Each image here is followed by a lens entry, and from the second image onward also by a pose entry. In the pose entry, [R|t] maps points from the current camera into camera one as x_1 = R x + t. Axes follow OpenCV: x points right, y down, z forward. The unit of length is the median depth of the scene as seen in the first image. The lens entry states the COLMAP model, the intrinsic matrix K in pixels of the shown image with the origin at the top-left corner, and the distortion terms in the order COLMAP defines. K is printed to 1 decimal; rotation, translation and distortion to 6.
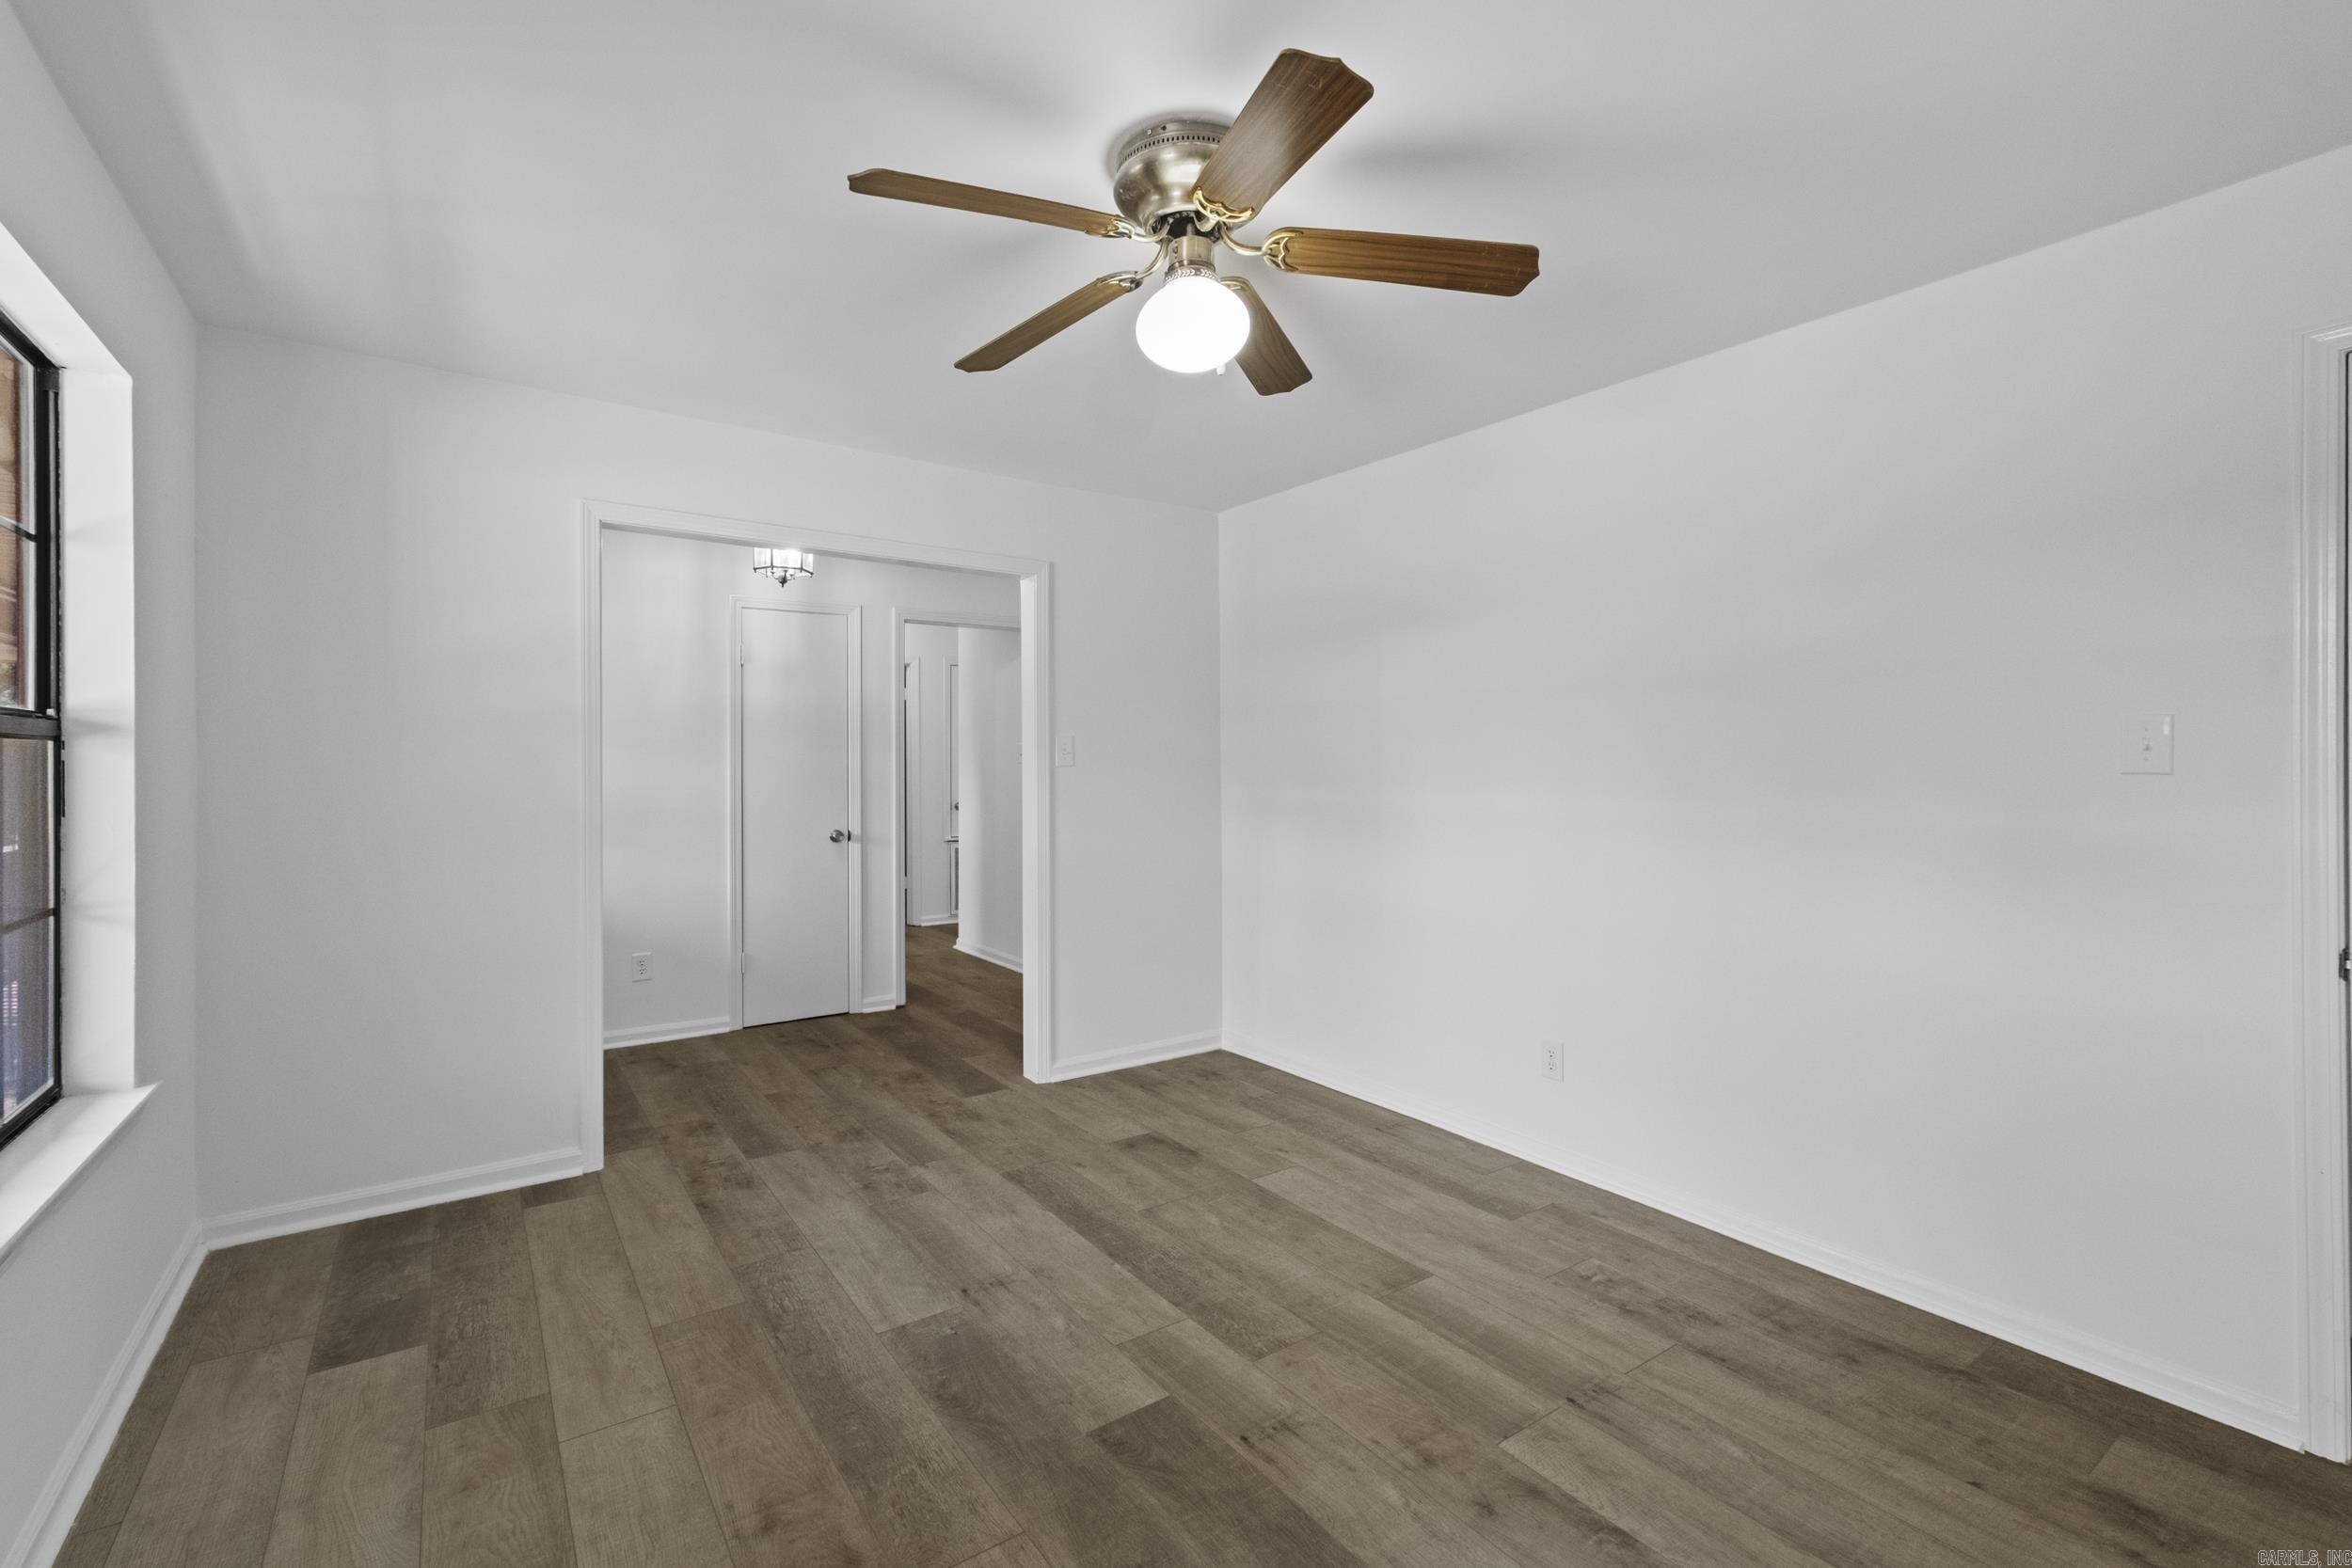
lens RADIAL K [[1007.5, 0, 1164.1], [0, 1007.5, 786.6], [0, 0, 1]] dist [0.006128, 0.000076]
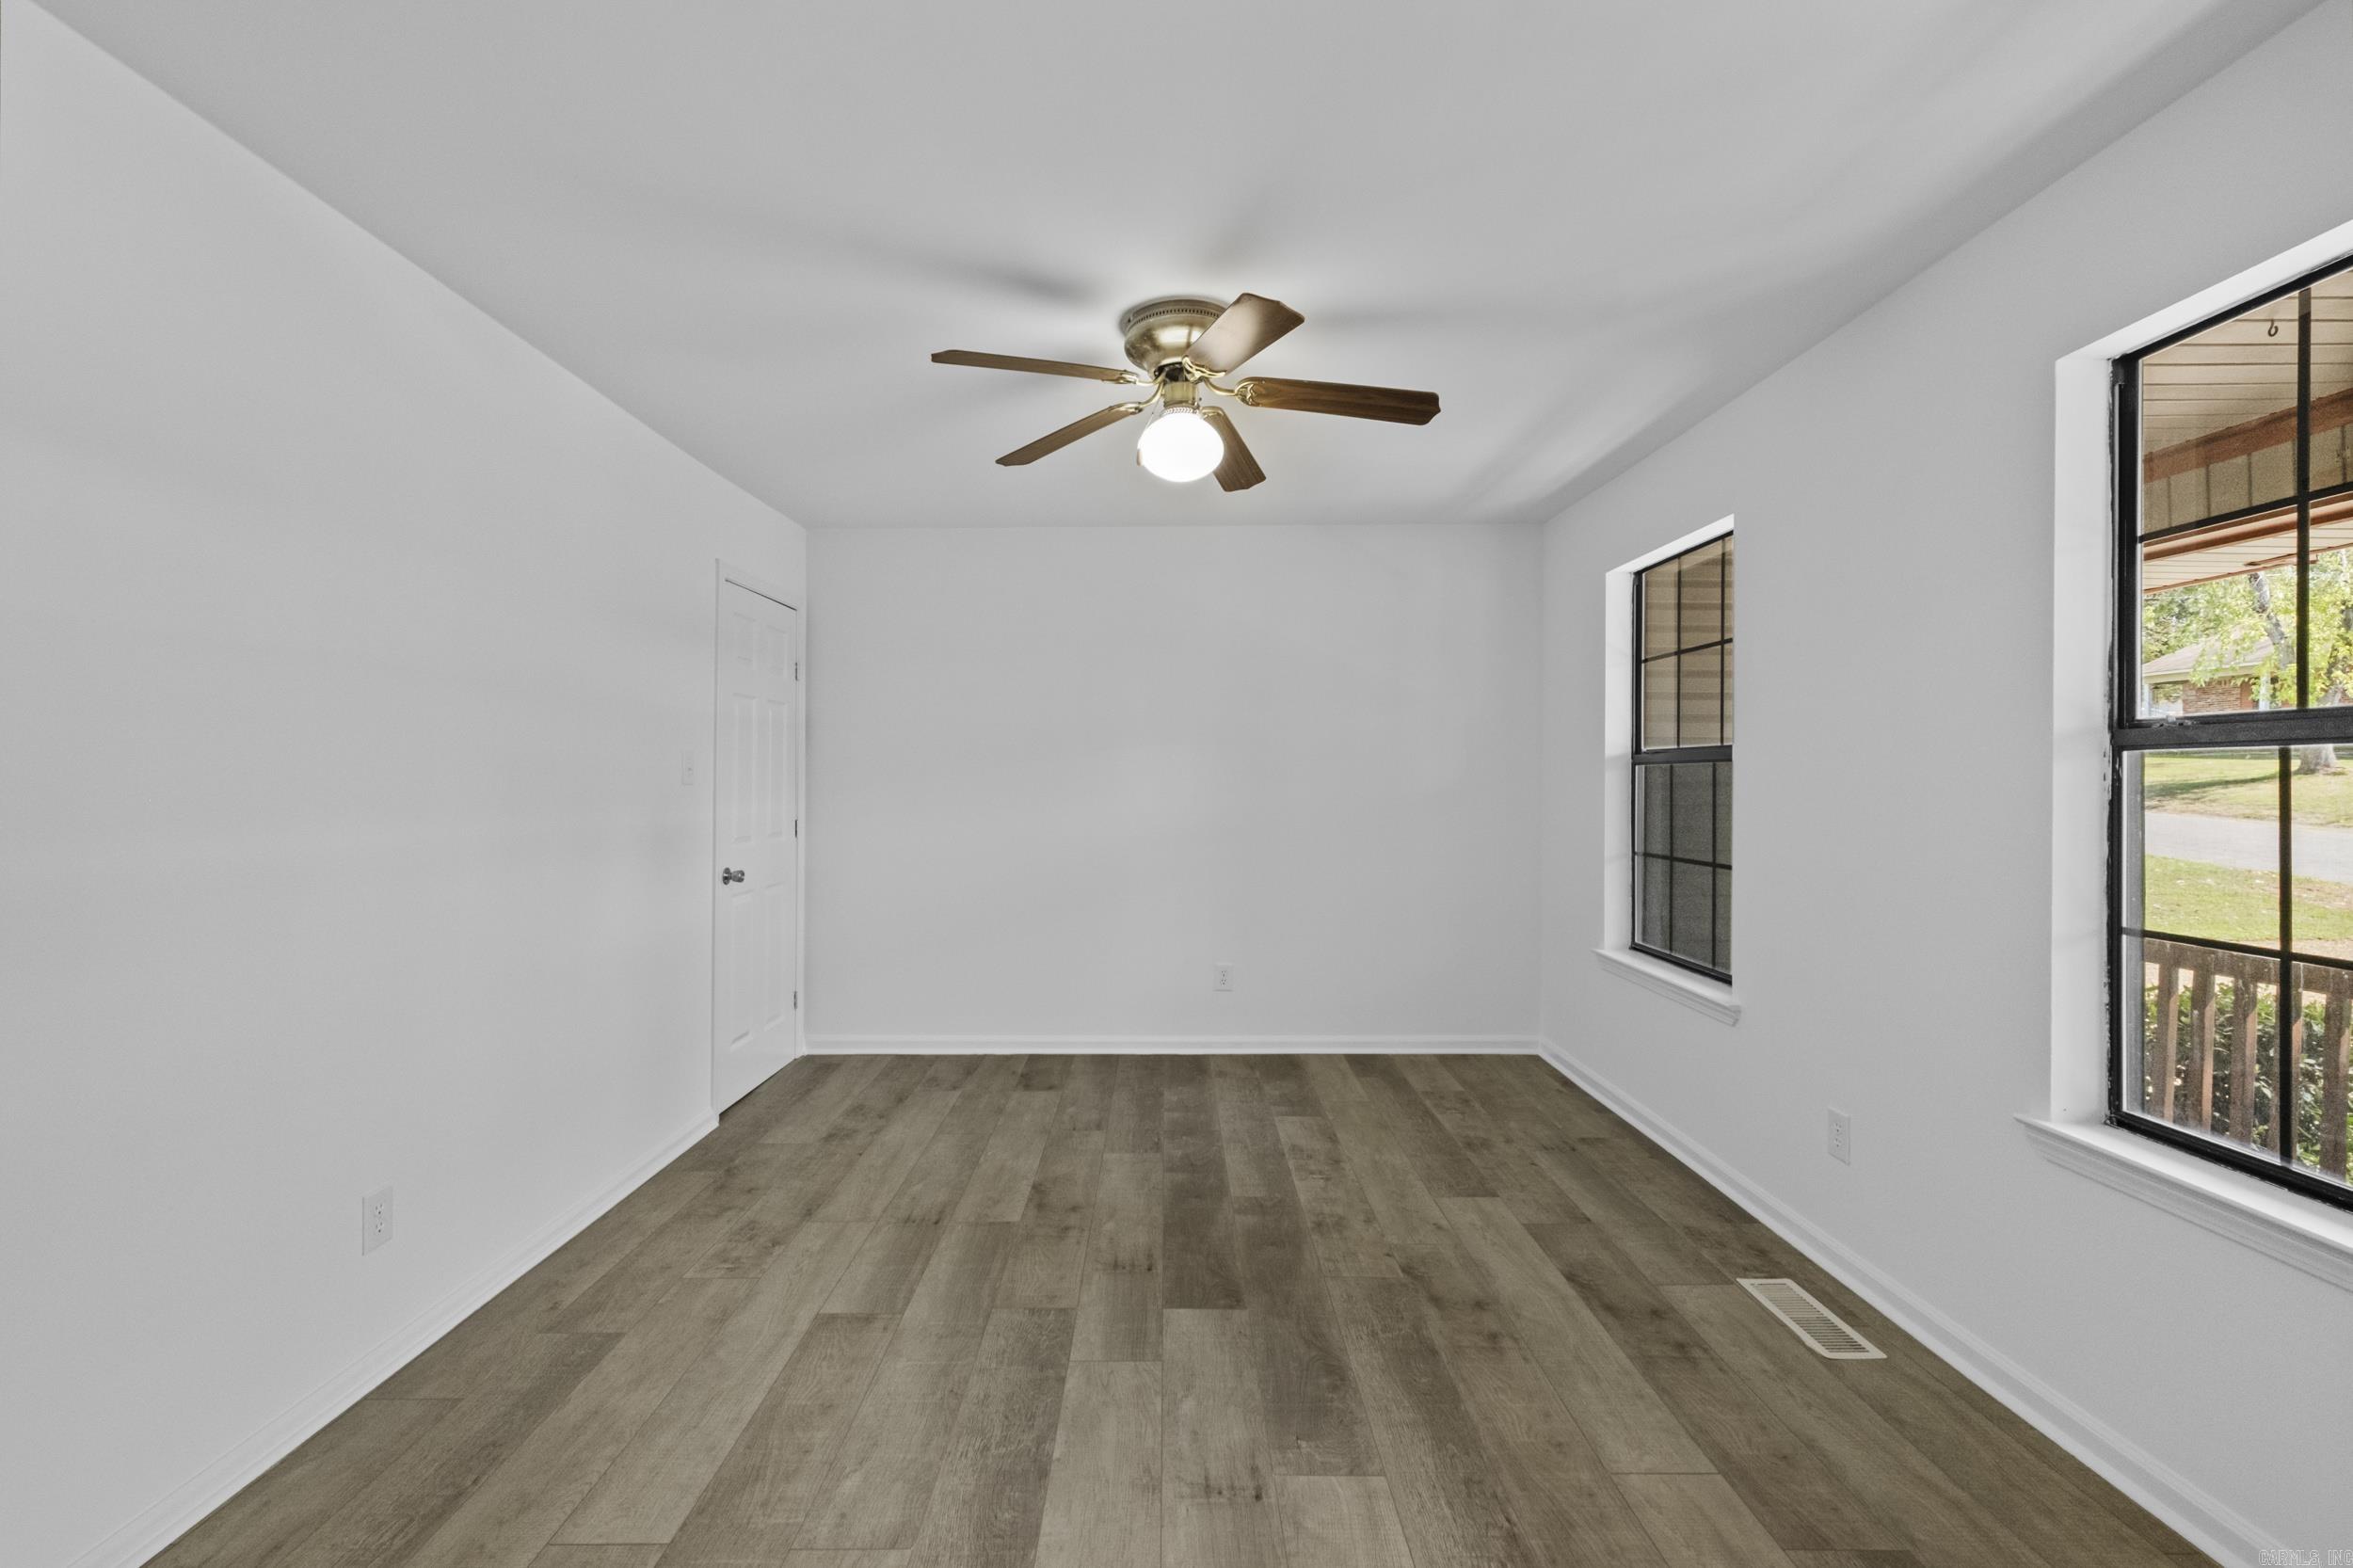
lens RADIAL K [[1008.0, 0, 1164.6], [0, 1008.0, 786.6], [0, 0, 1]] dist [0.006128, 0.000076]
pose [[-0.815704, -0.002660, 0.578463, -0.629787], [0.015911, 0.999508, 0.027033, -0.037104], [-0.578250, 0.031255, -0.815261, 1.808232]]
